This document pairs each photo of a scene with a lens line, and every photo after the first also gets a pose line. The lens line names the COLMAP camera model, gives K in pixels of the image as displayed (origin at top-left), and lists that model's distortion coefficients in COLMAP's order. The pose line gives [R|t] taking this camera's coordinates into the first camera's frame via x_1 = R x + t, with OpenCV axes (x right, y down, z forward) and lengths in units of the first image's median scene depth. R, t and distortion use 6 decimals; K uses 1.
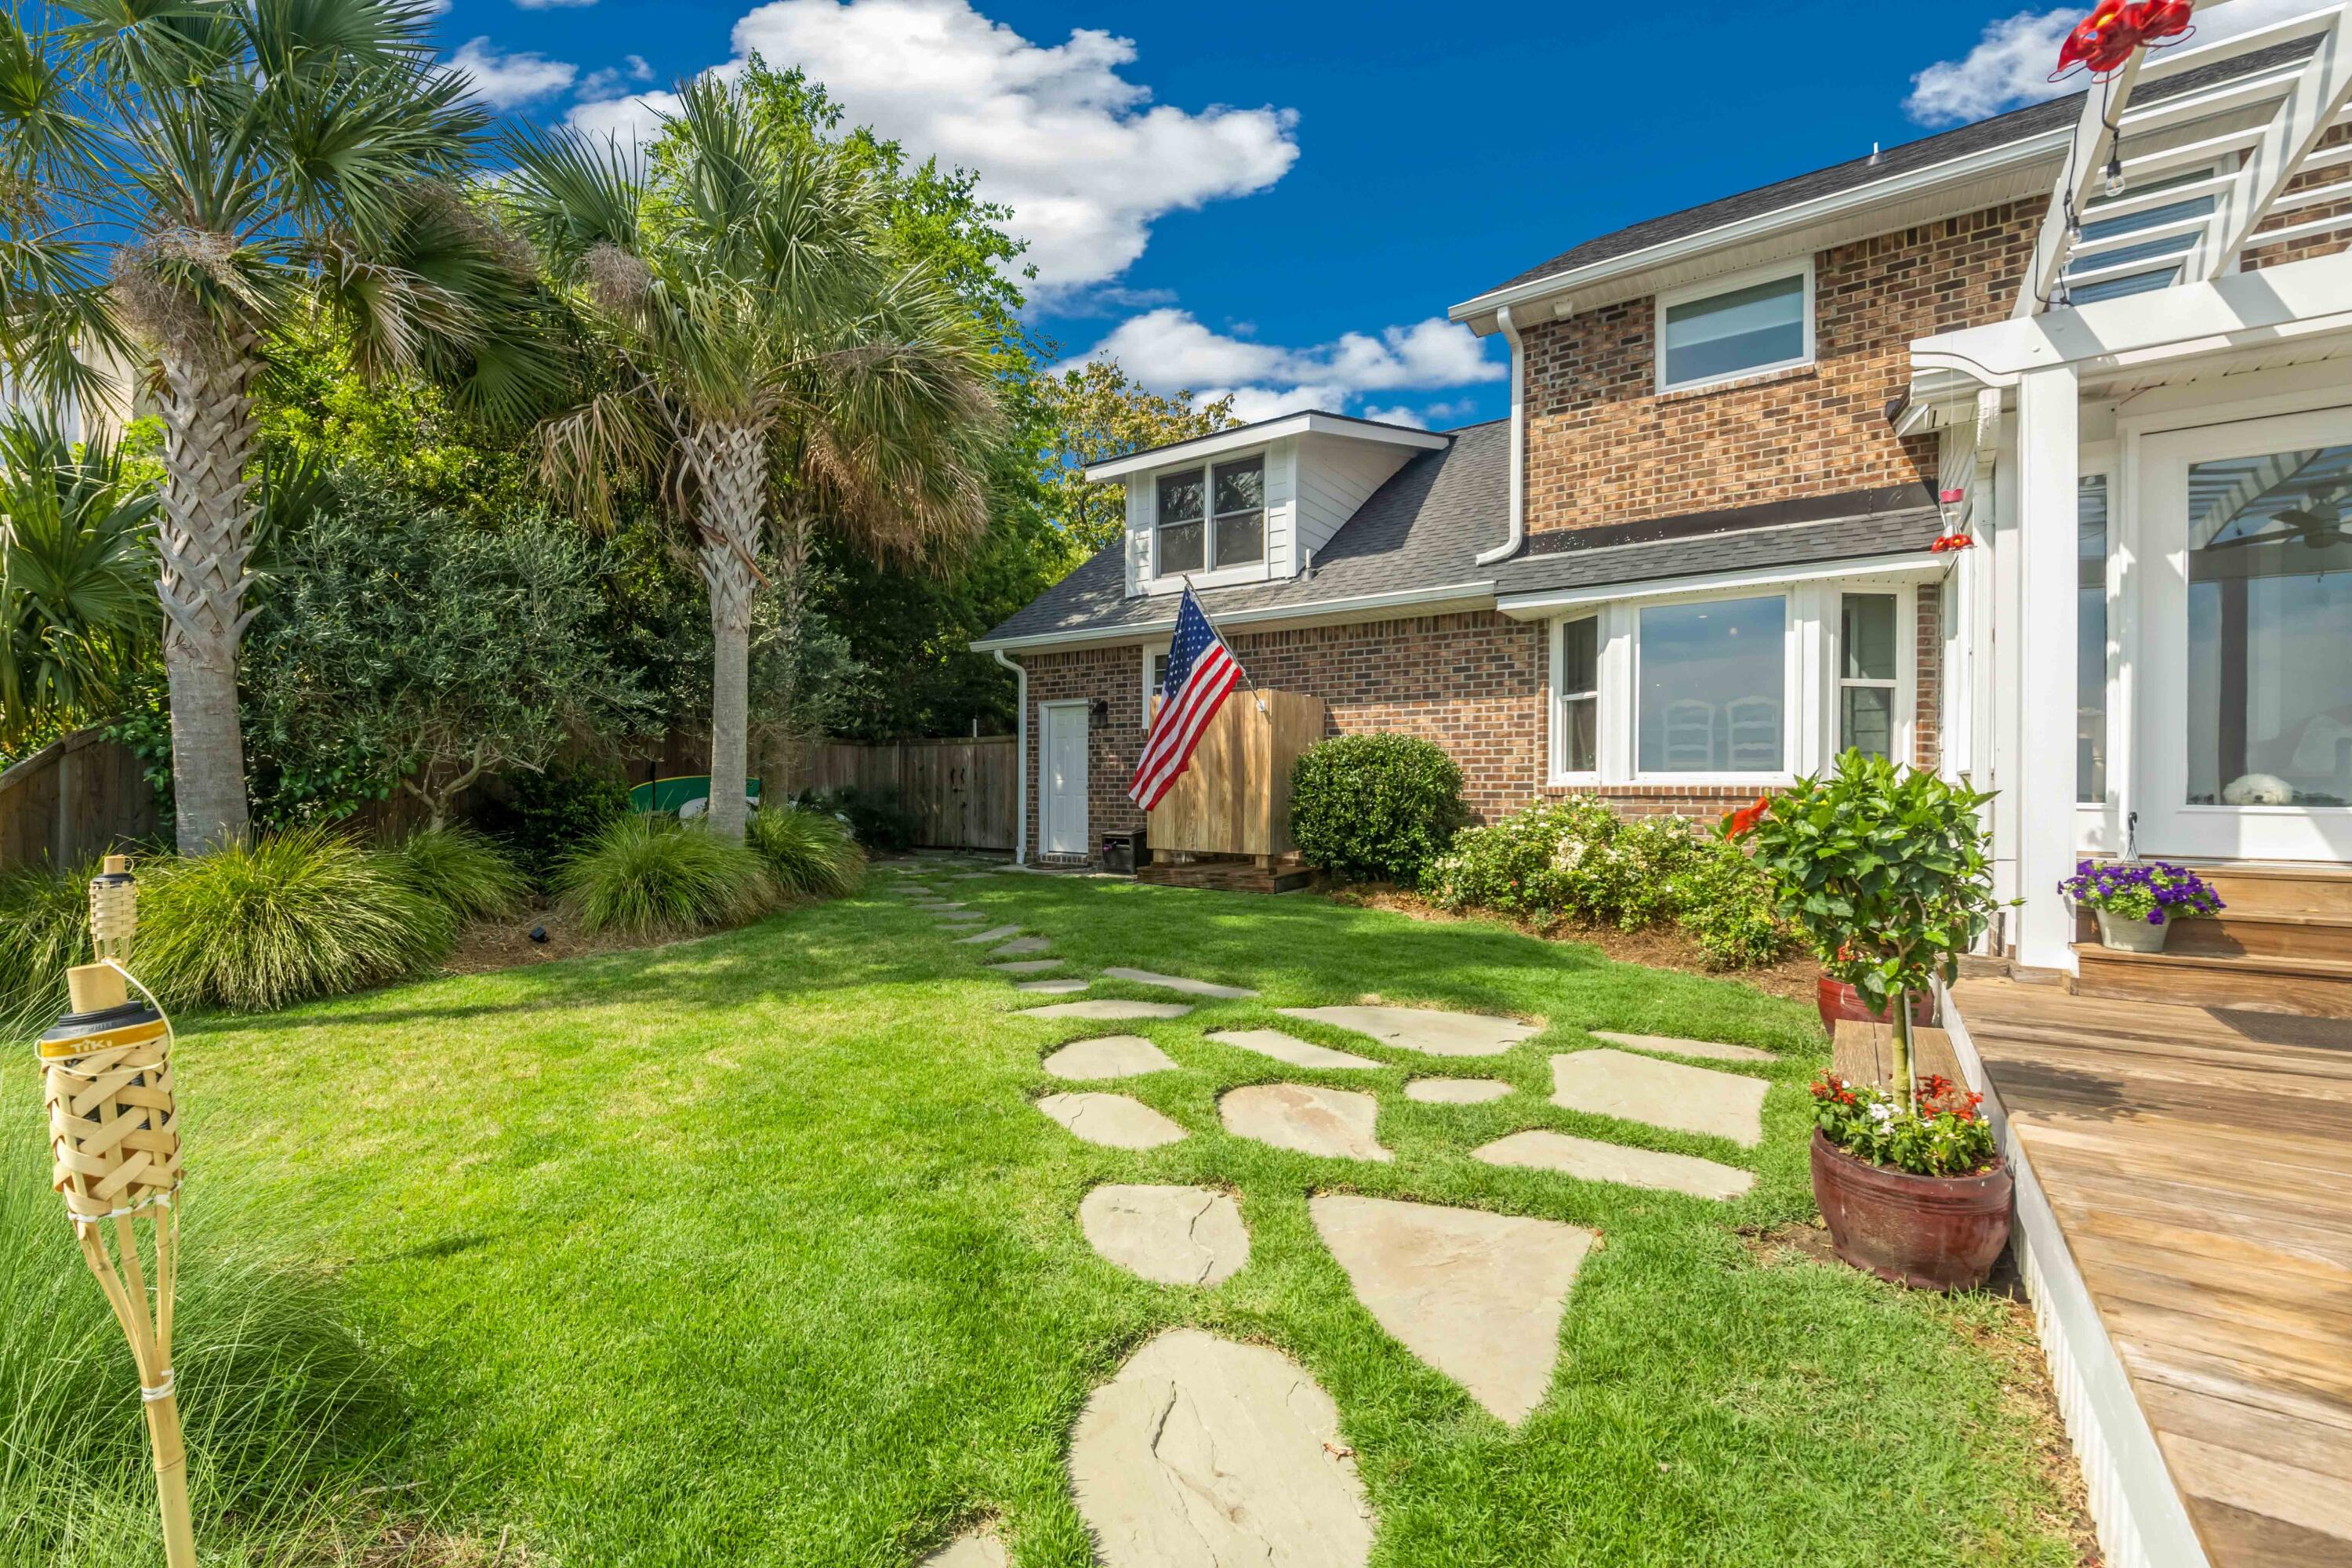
lens RADIAL K [[954.6, 0, 1175.5], [0, 954.6, 789.4], [0, 0, 1]] dist [-0.009975, -0.000027]
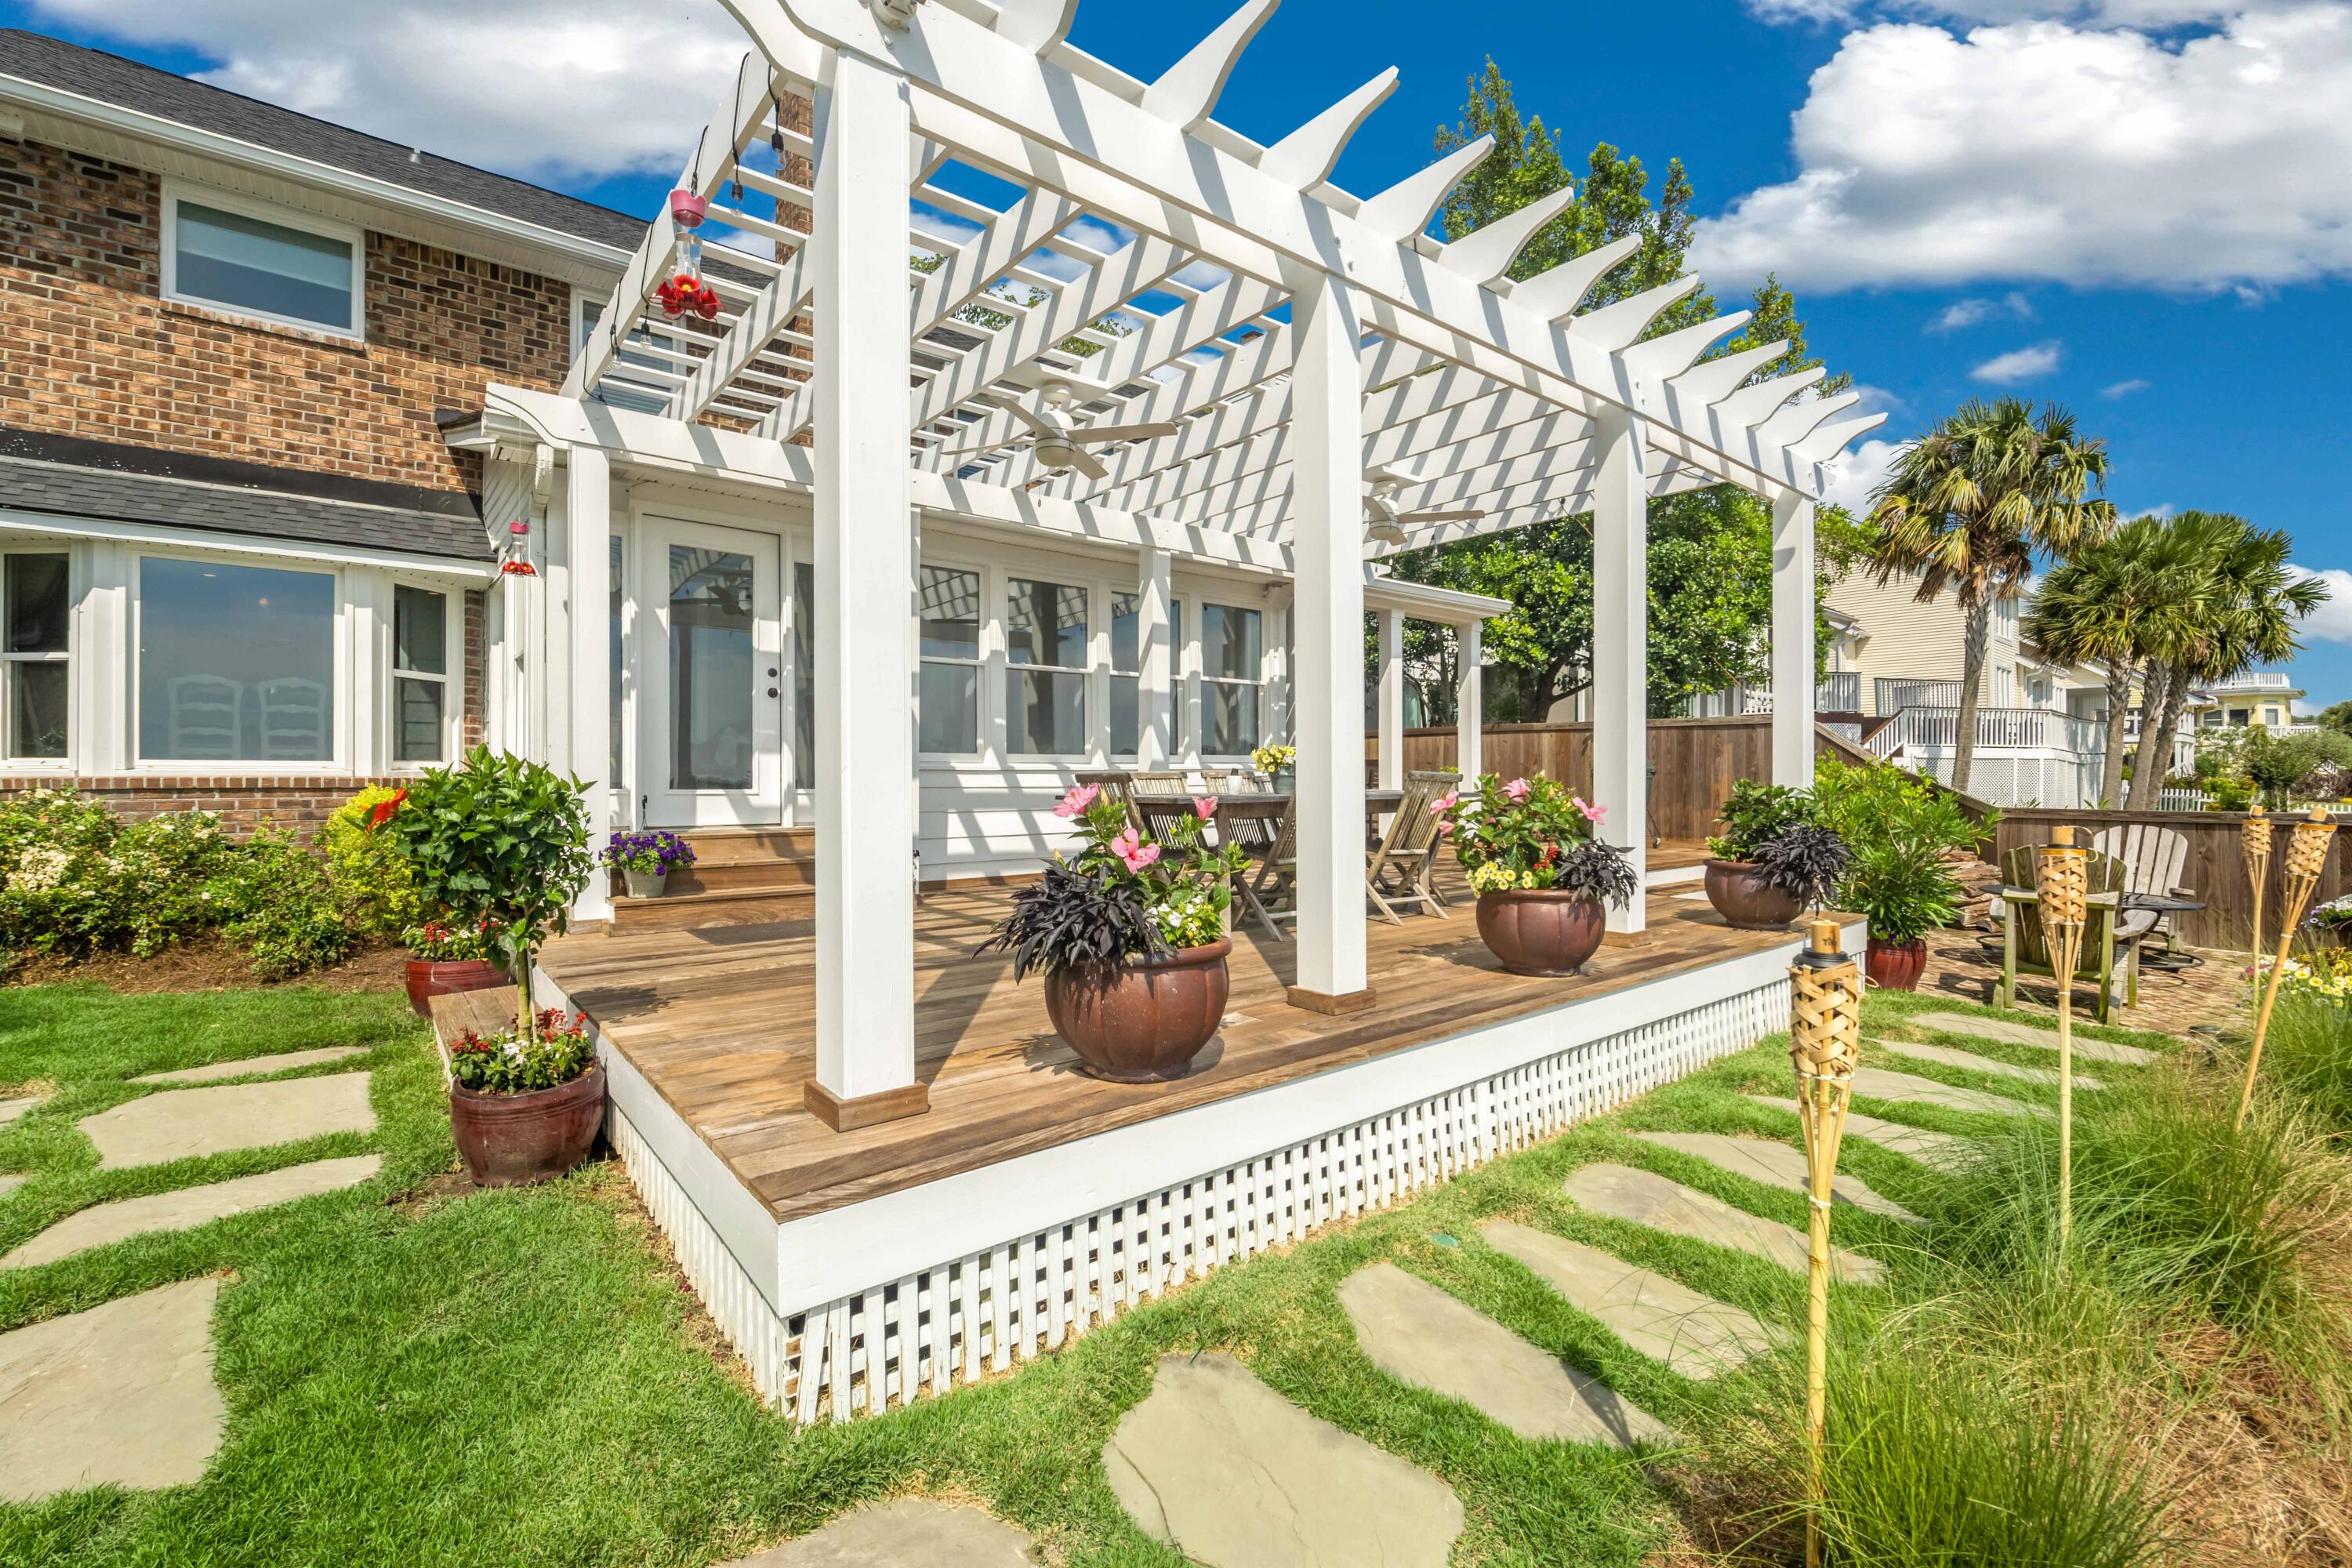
lens RADIAL K [[954.6, 0, 1175.5], [0, 954.6, 789.4], [0, 0, 1]] dist [-0.009975, -0.000027]
pose [[0.233195, -0.015514, 0.972306, -0.099527], [0.004349, 0.999879, 0.014911, -0.001297], [-0.972420, 0.000751, 0.233234, -0.043019]]
